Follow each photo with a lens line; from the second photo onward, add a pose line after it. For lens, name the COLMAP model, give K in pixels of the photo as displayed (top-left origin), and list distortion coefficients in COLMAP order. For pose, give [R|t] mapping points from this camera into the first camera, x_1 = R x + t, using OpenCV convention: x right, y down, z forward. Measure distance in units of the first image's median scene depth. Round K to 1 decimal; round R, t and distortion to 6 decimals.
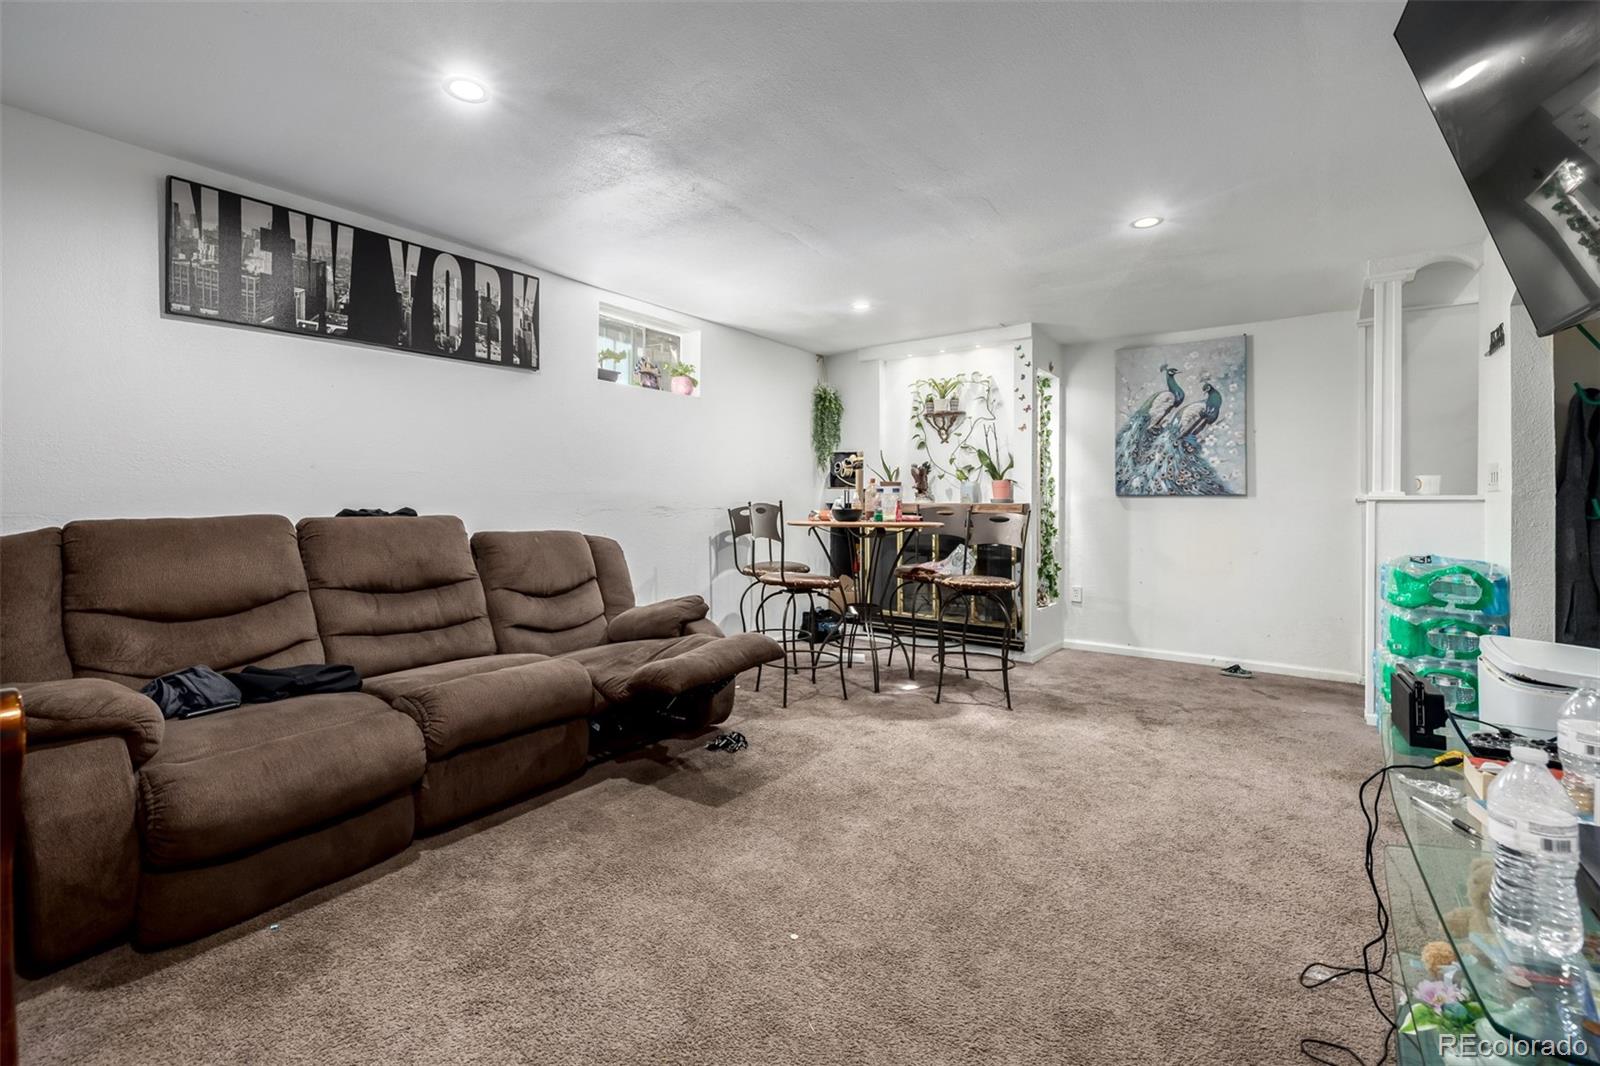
lens RADIAL K [[675.8, 0, 790.8], [0, 675.8, 514.2], [0, 0, 1]] dist [0.000630, 0.000247]
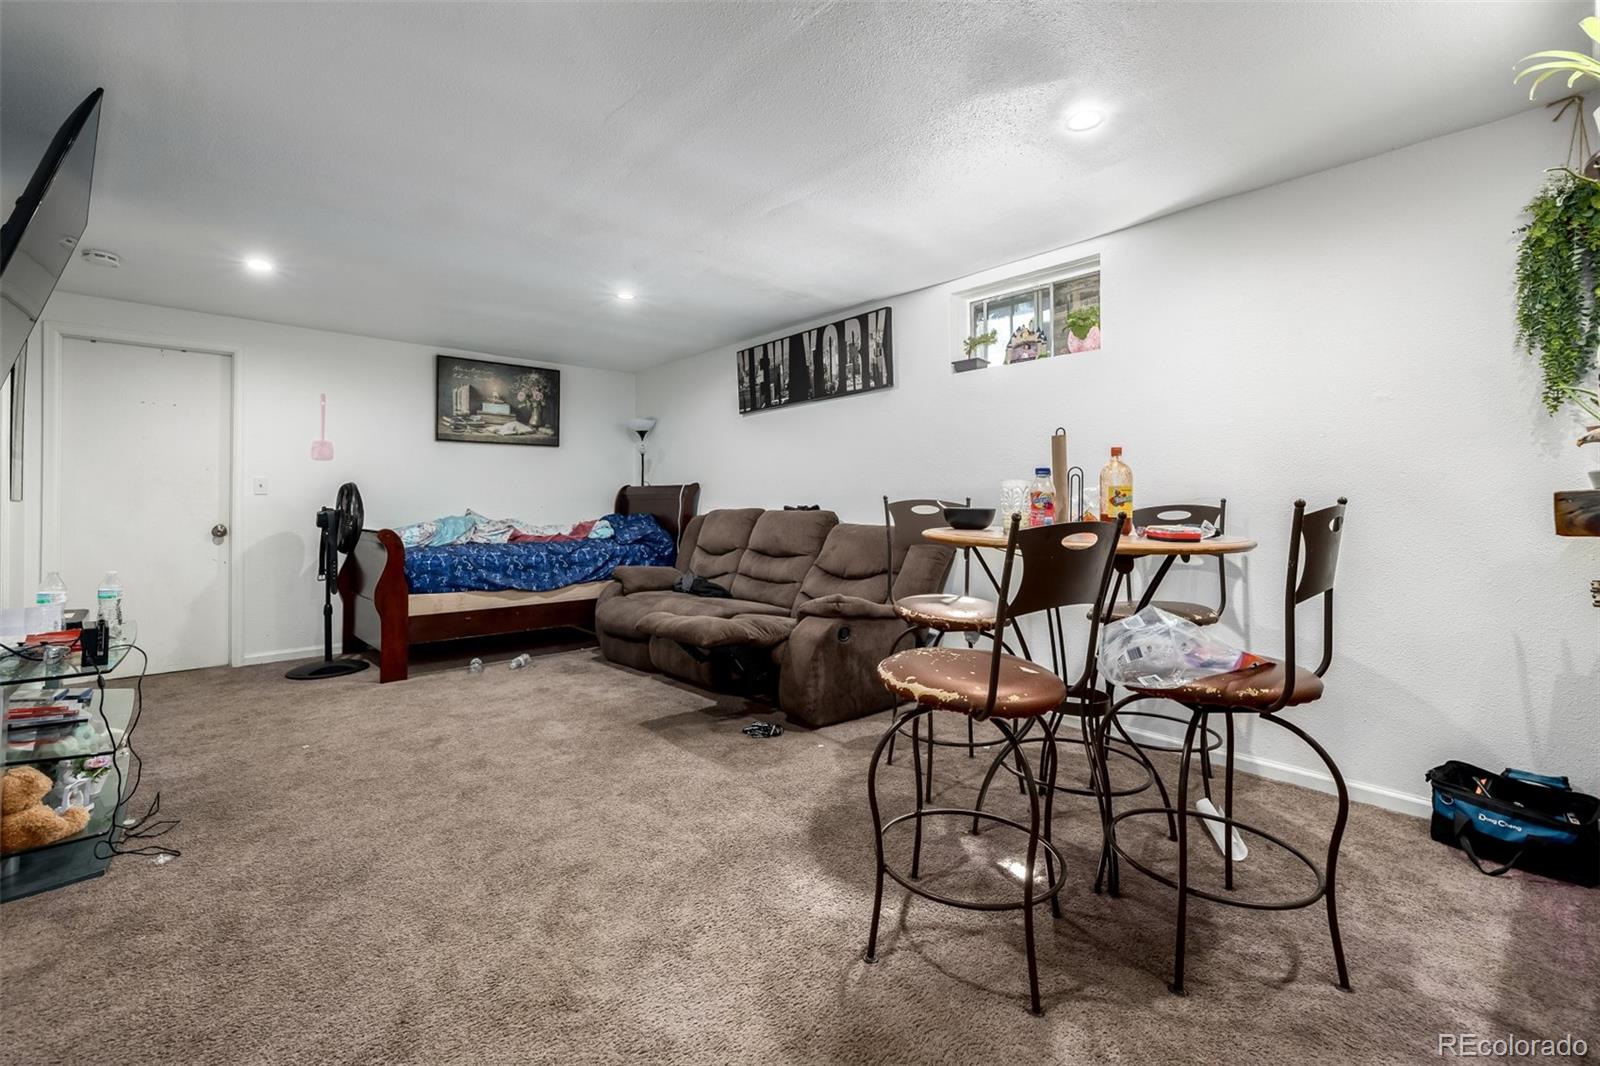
lens RADIAL K [[675.8, 0, 790.8], [0, 675.8, 514.2], [0, 0, 1]] dist [0.000630, 0.000247]
pose [[-0.180192, 0.016193, -0.983498, 0.902872], [-0.010390, 0.999777, 0.018364, -0.015958], [0.983577, 0.013528, -0.179983, 1.188244]]
